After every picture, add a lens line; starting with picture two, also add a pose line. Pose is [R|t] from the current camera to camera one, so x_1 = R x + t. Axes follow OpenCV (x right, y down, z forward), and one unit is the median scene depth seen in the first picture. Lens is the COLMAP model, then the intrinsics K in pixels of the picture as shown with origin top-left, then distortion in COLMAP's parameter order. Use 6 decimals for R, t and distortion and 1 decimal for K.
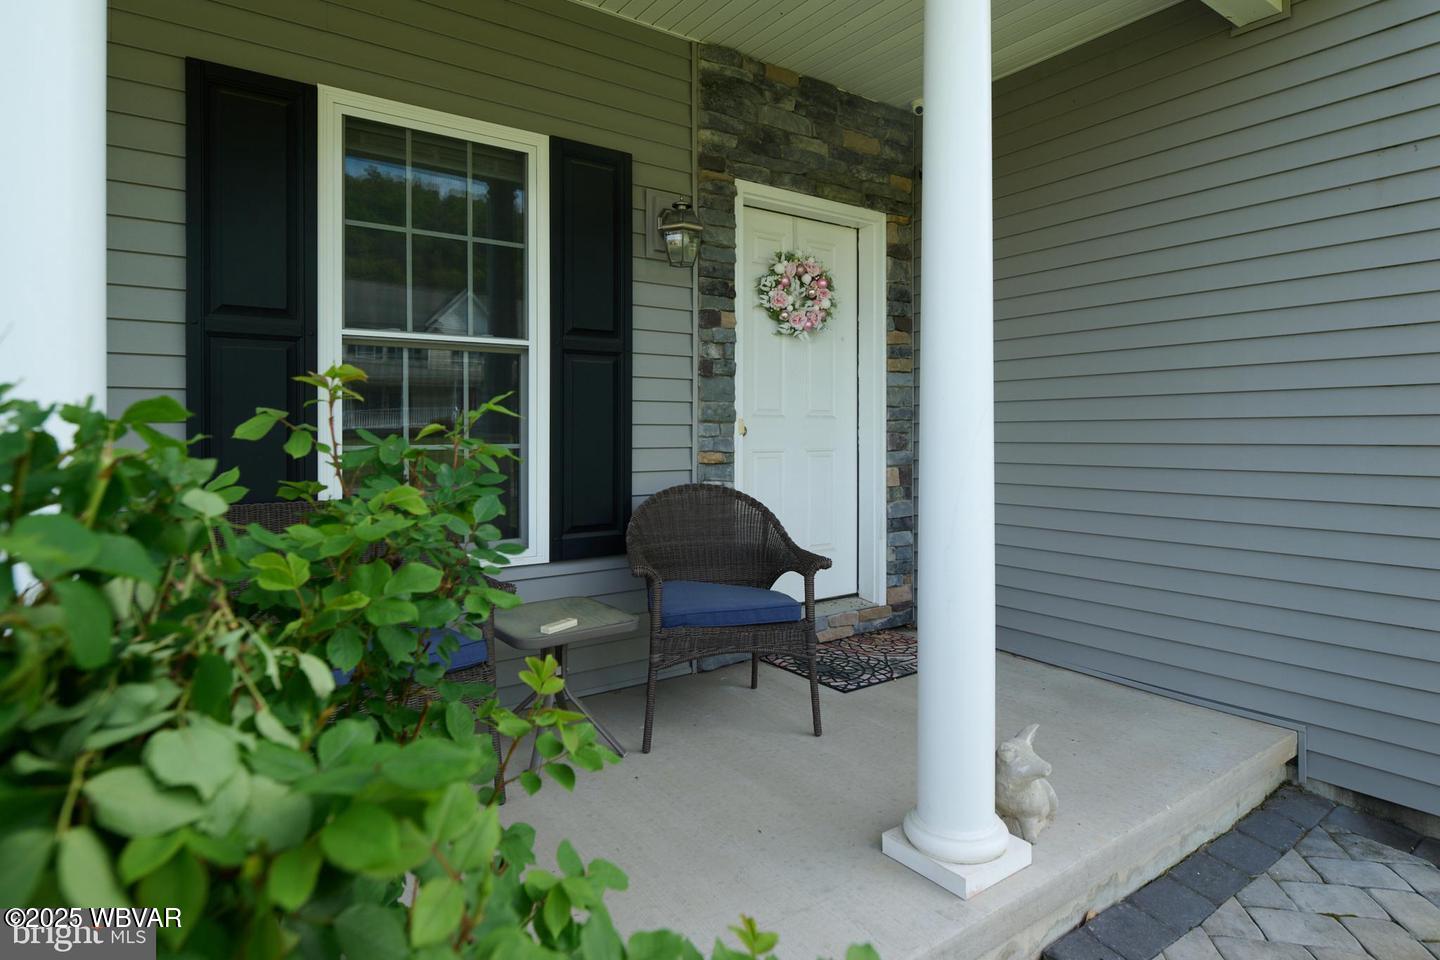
lens RADIAL K [[793.8, 0, 720.1], [0, 793.8, 422.2], [0, 0, 1]] dist [-0.002425, -0.000507]
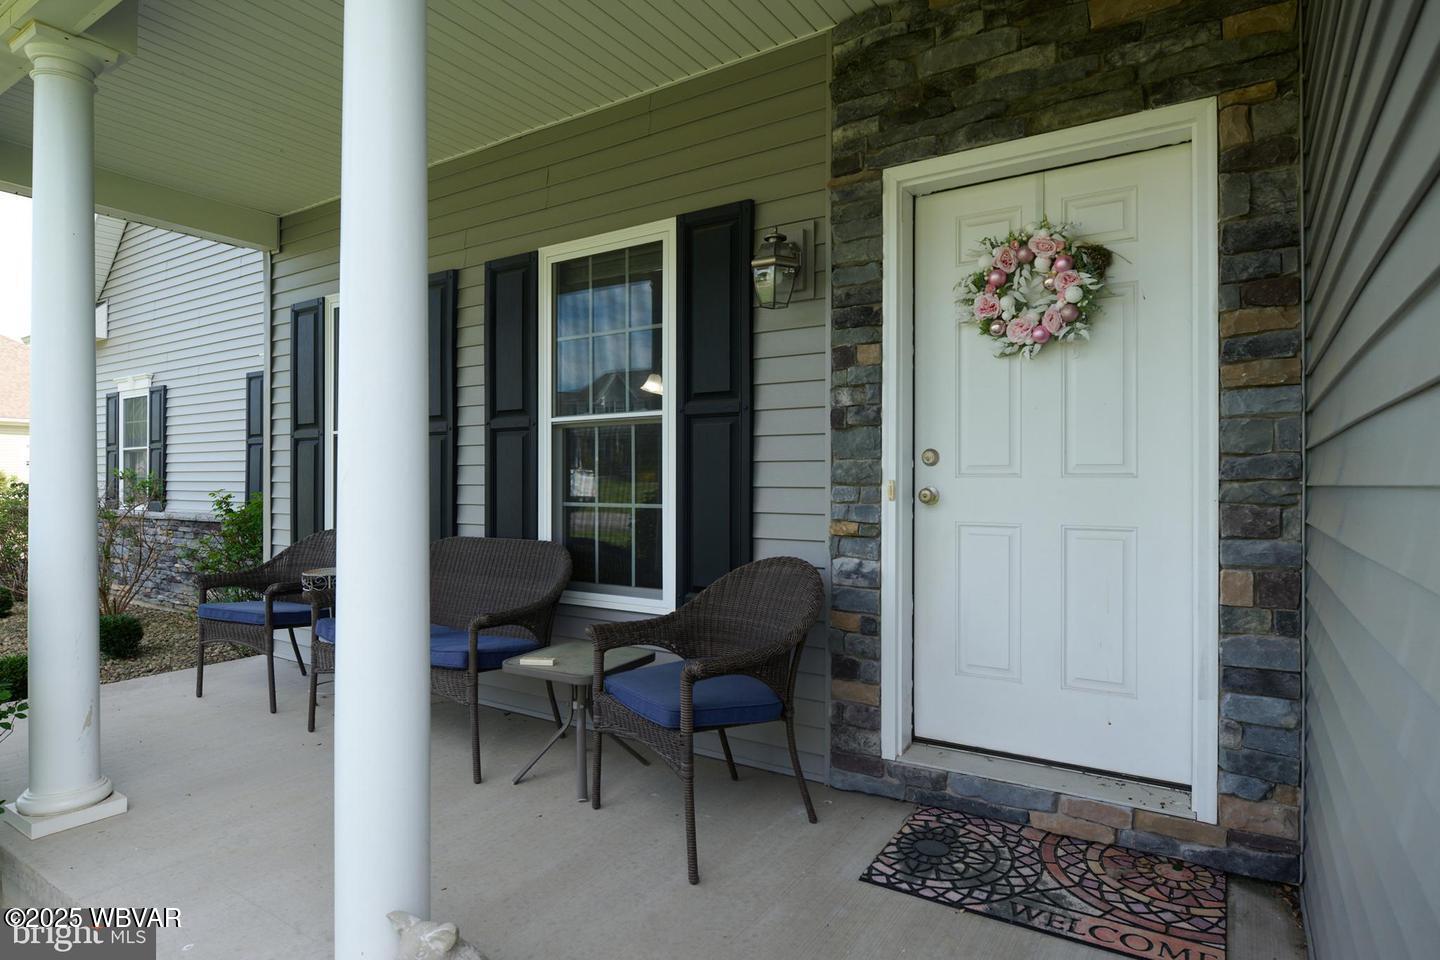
lens RADIAL K [[793.3, 0, 720.9], [0, 793.3, 466.7], [0, 0, 1]] dist [-0.001006, -0.000937]
pose [[0.360167, -0.012119, -0.932809, 0.695726], [0.011996, 0.999893, -0.008359, -0.013191], [0.932811, -0.008180, 0.360274, 0.584040]]
